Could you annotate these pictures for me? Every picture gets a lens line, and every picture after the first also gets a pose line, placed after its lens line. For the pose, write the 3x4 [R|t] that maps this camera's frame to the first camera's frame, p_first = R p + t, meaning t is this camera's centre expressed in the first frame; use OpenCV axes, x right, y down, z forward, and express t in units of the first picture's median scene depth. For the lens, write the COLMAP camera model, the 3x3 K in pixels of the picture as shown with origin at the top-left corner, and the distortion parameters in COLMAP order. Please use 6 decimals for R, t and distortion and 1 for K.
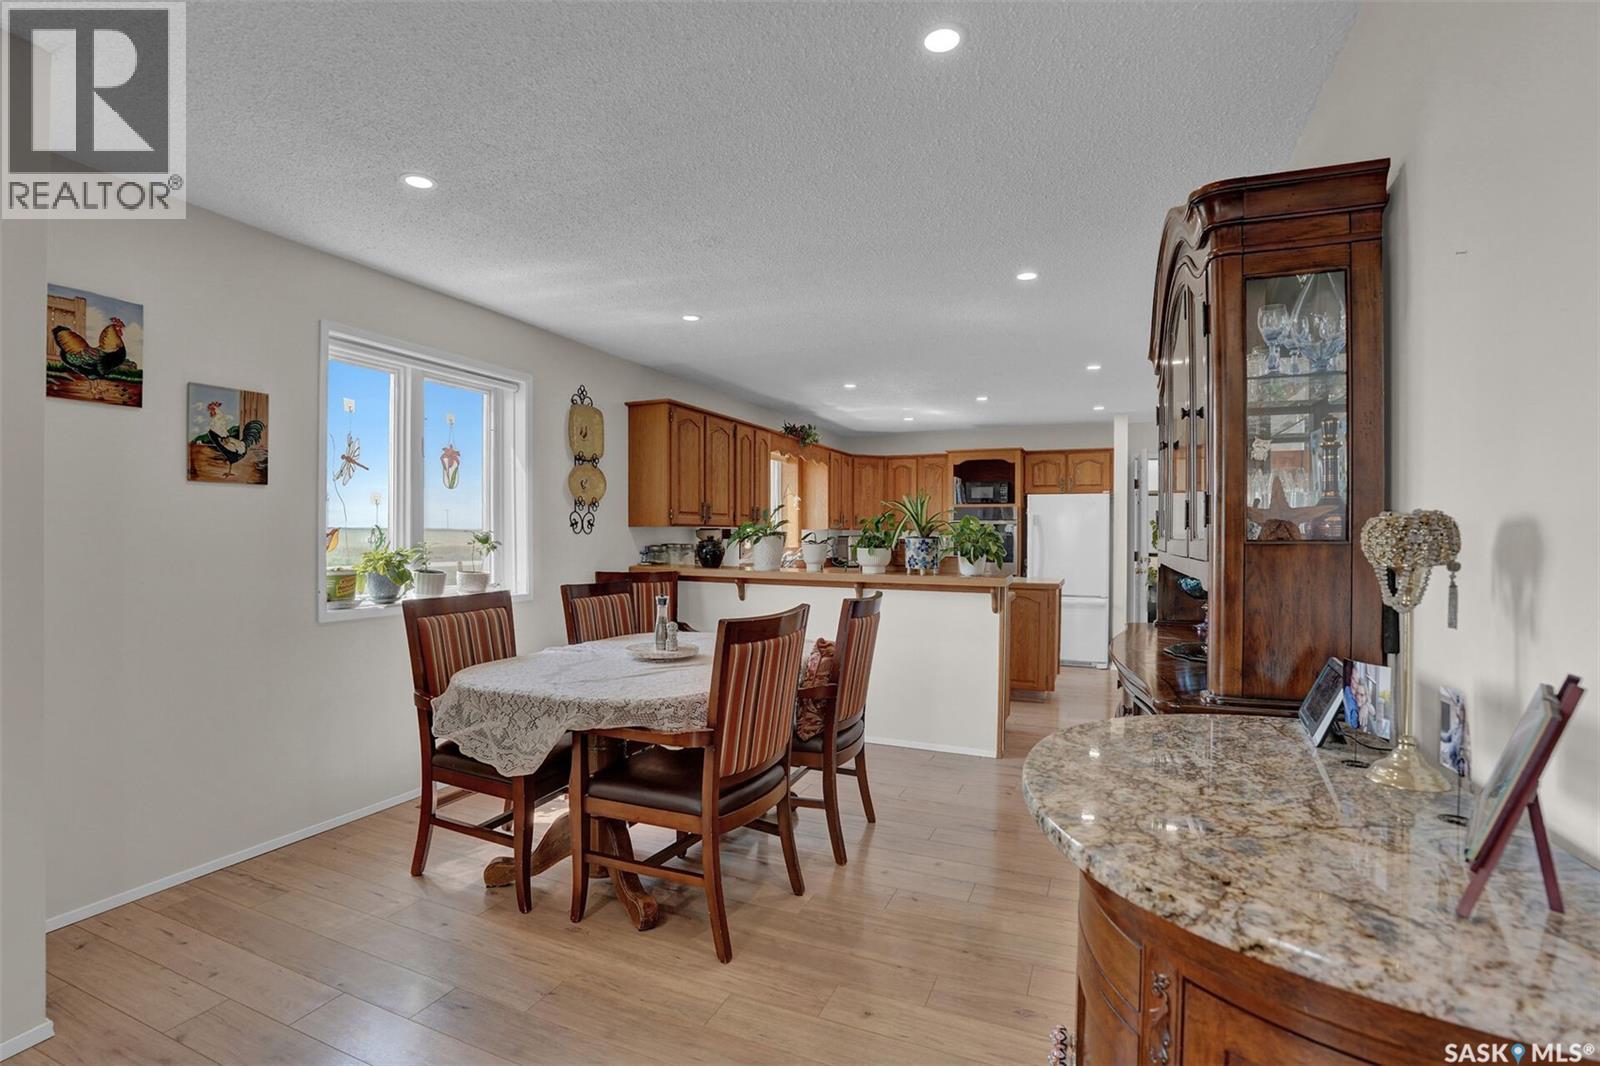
lens RADIAL K [[744.2, 0, 811.1], [0, 744.2, 543.6], [0, 0, 1]] dist [-0.044449, 0.006626]
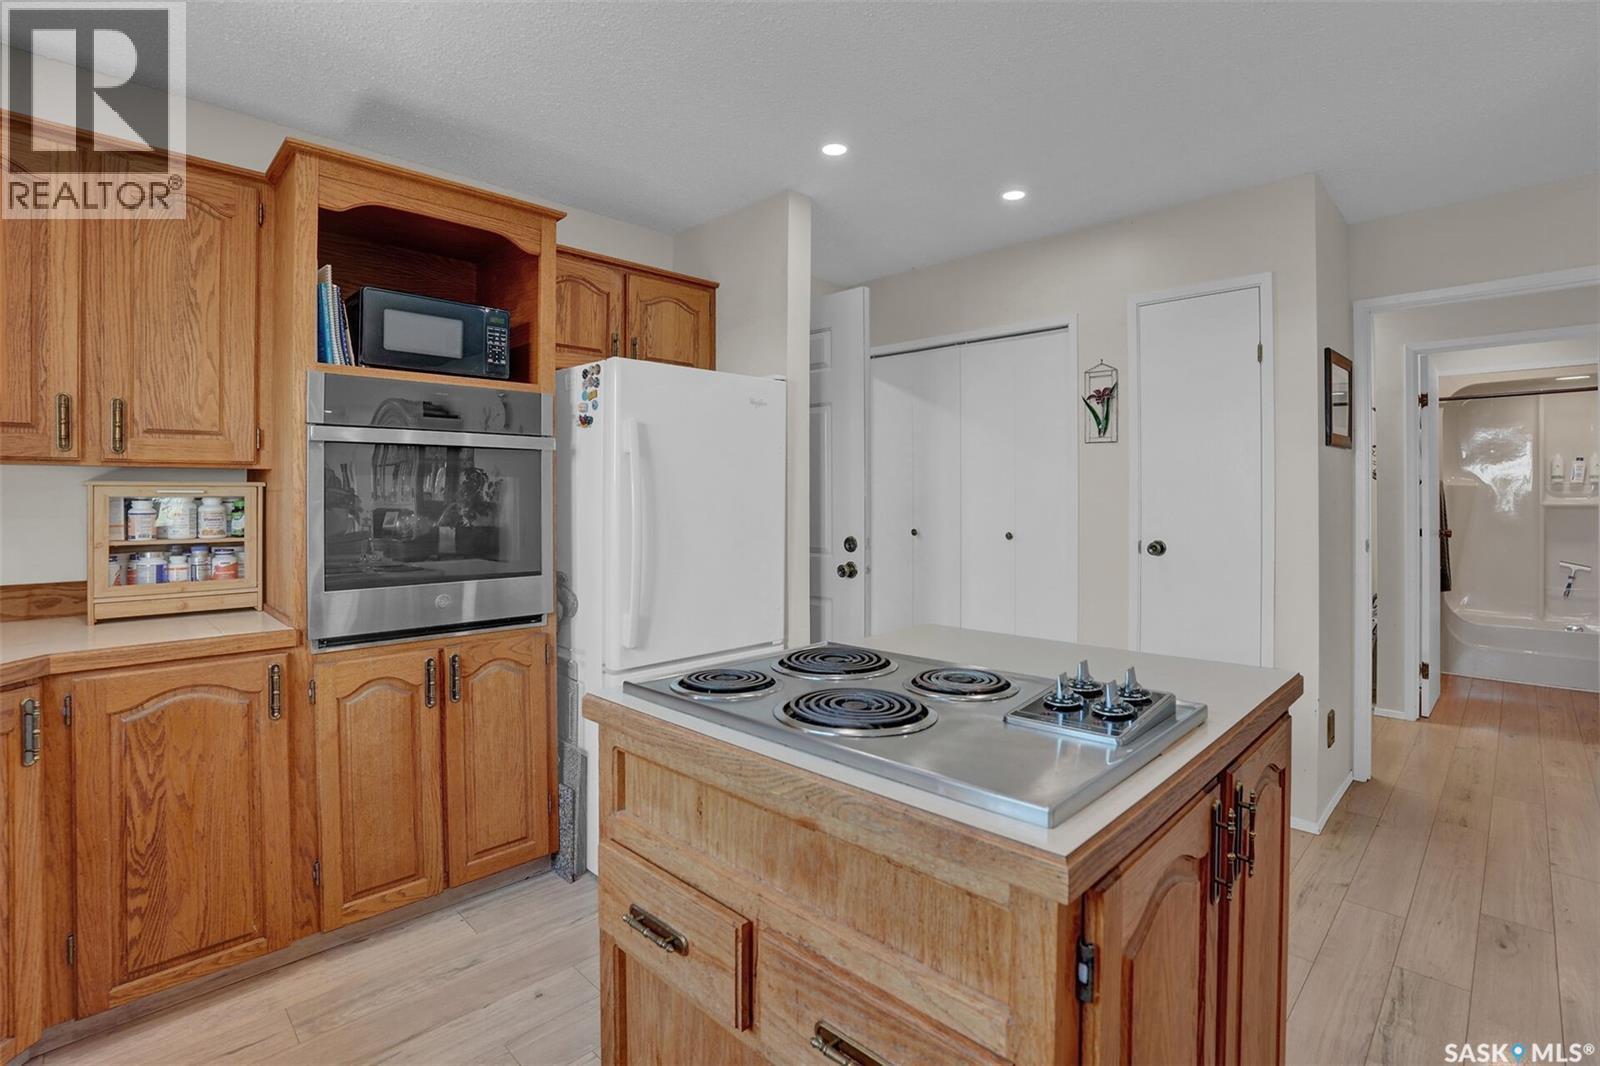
lens RADIAL K [[744.2, 0, 804.2], [0, 744.2, 494.0], [0, 0, 1]] dist [-0.044449, 0.006626]
pose [[0.386885, -0.005383, 0.922112, 0.028202], [0.013963, 0.999903, -0.000021, -0.005517], [-0.922022, 0.012884, 0.386922, 0.770110]]
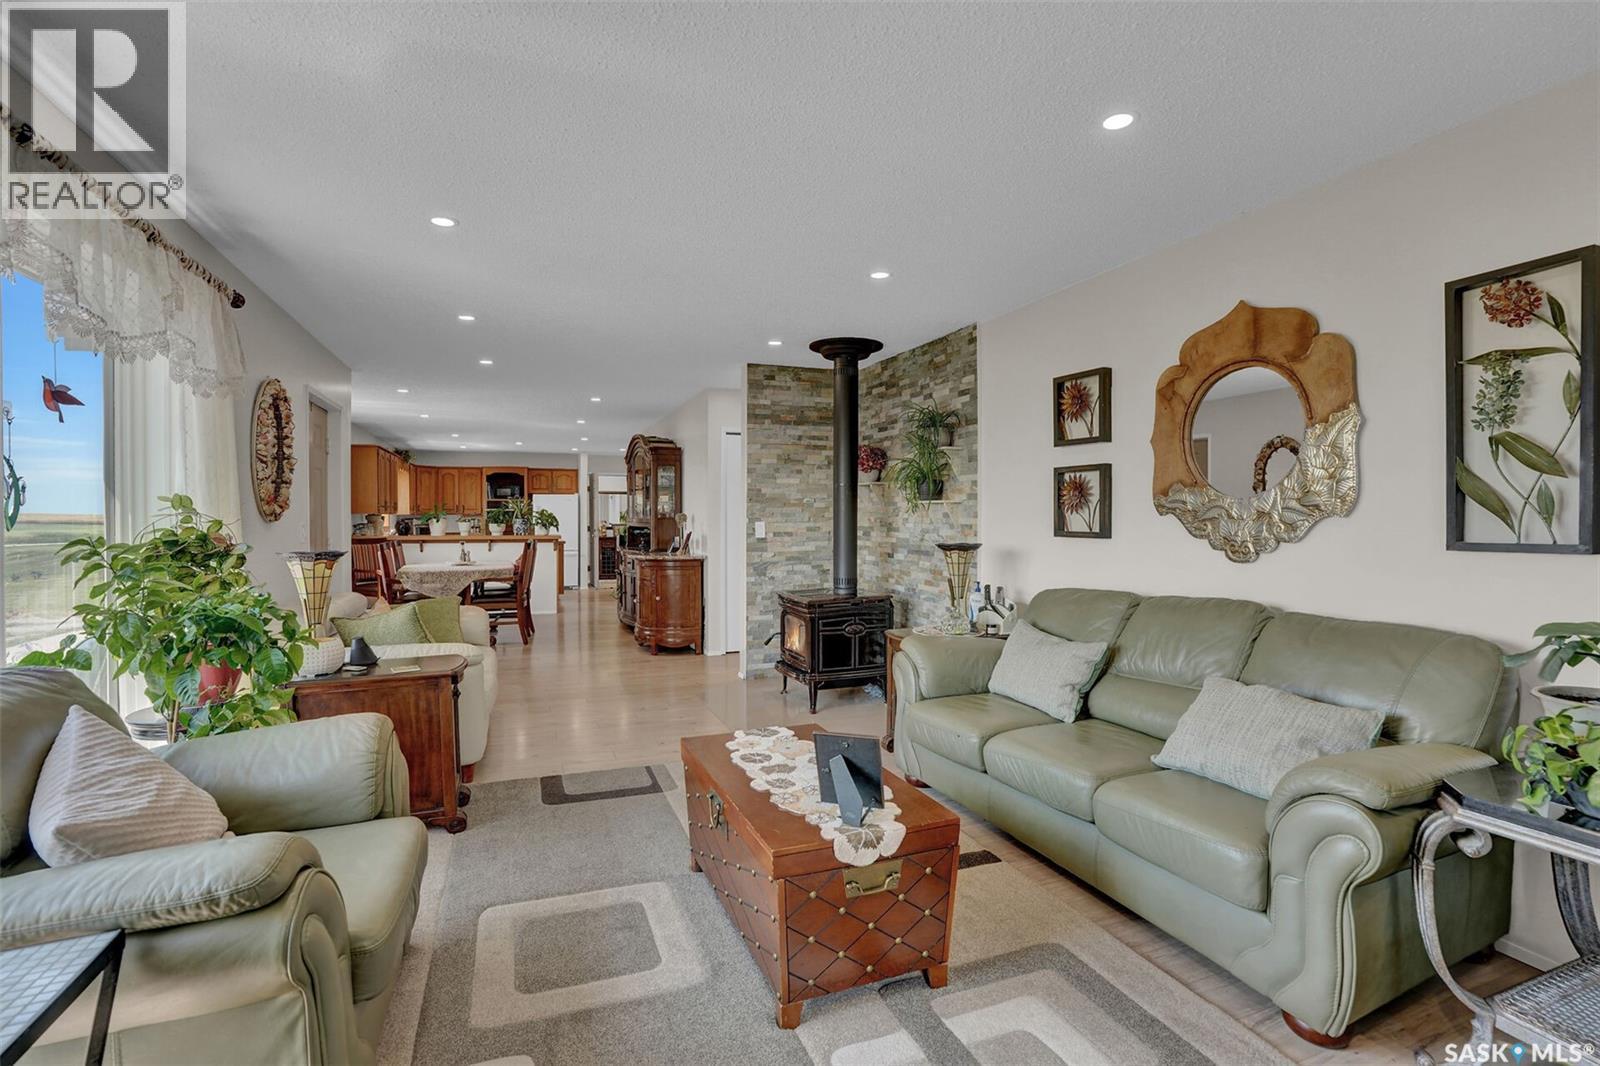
lens RADIAL K [[744.2, 0, 794.3], [0, 744.2, 533.1], [0, 0, 1]] dist [-0.044449, 0.006626]
pose [[0.729199, -0.015891, 0.684117, -0.444642], [0.008318, 0.999862, 0.014360, 0.005304], [-0.684251, -0.004781, 0.729231, -0.676962]]
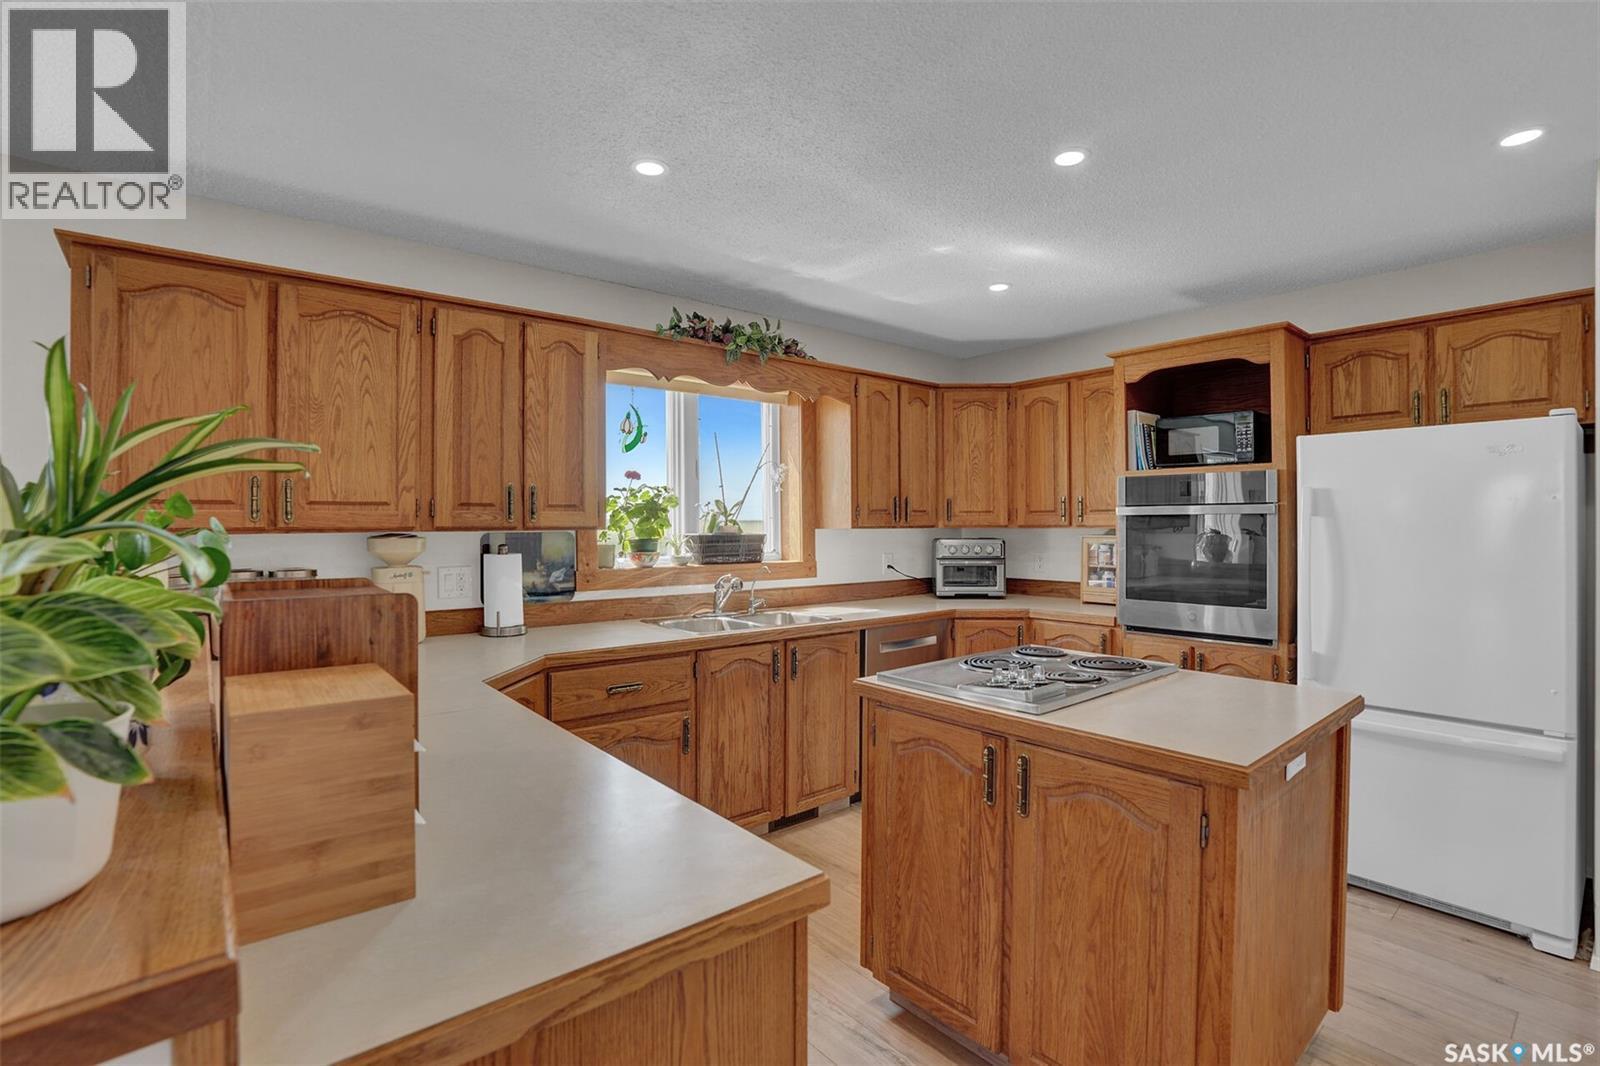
lens RADIAL K [[744.2, 0, 803.2], [0, 744.2, 526.5], [0, 0, 1]] dist [-0.044449, 0.006626]
pose [[0.888993, -0.005099, -0.457893, 0.228126], [0.001685, 0.999968, -0.007863, -0.015838], [0.457918, 0.006218, 0.888973, 0.522828]]
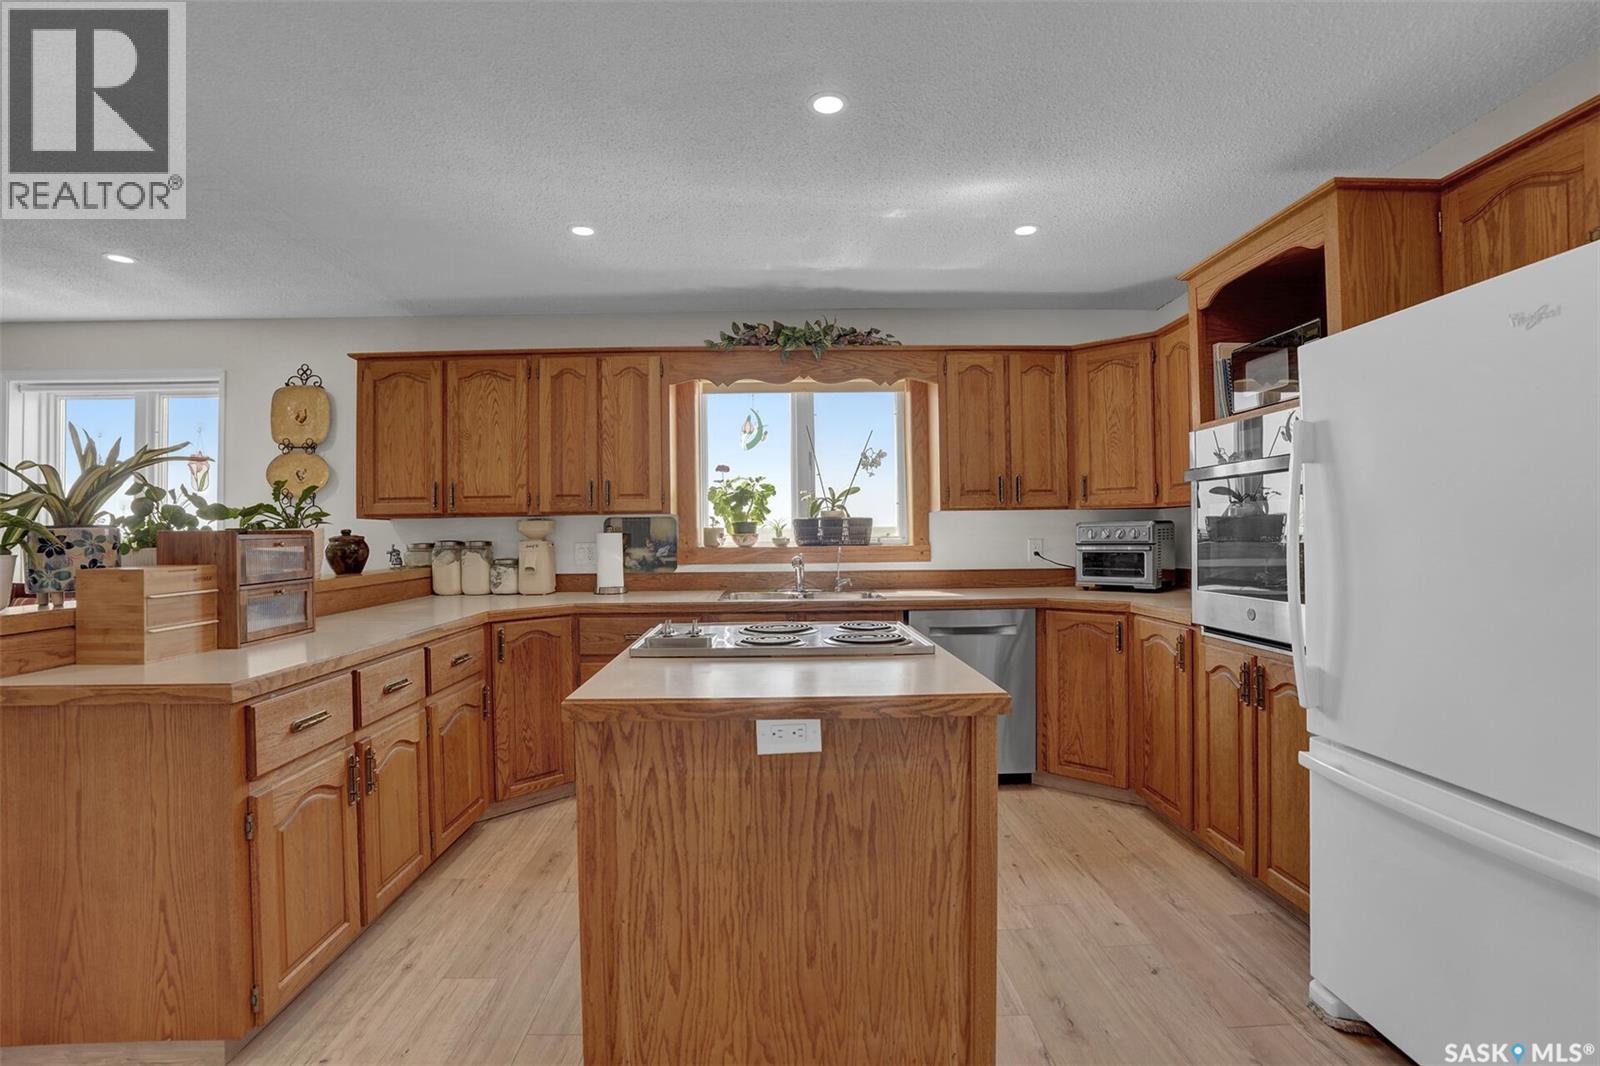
lens RADIAL K [[744.2, 0, 802.7], [0, 744.2, 532.6], [0, 0, 1]] dist [-0.044449, 0.006626]
pose [[0.408876, -0.012747, -0.912501, 0.438725], [0.004920, 0.999919, -0.011764, 0.001741], [0.912577, 0.000320, 0.408905, 0.705724]]
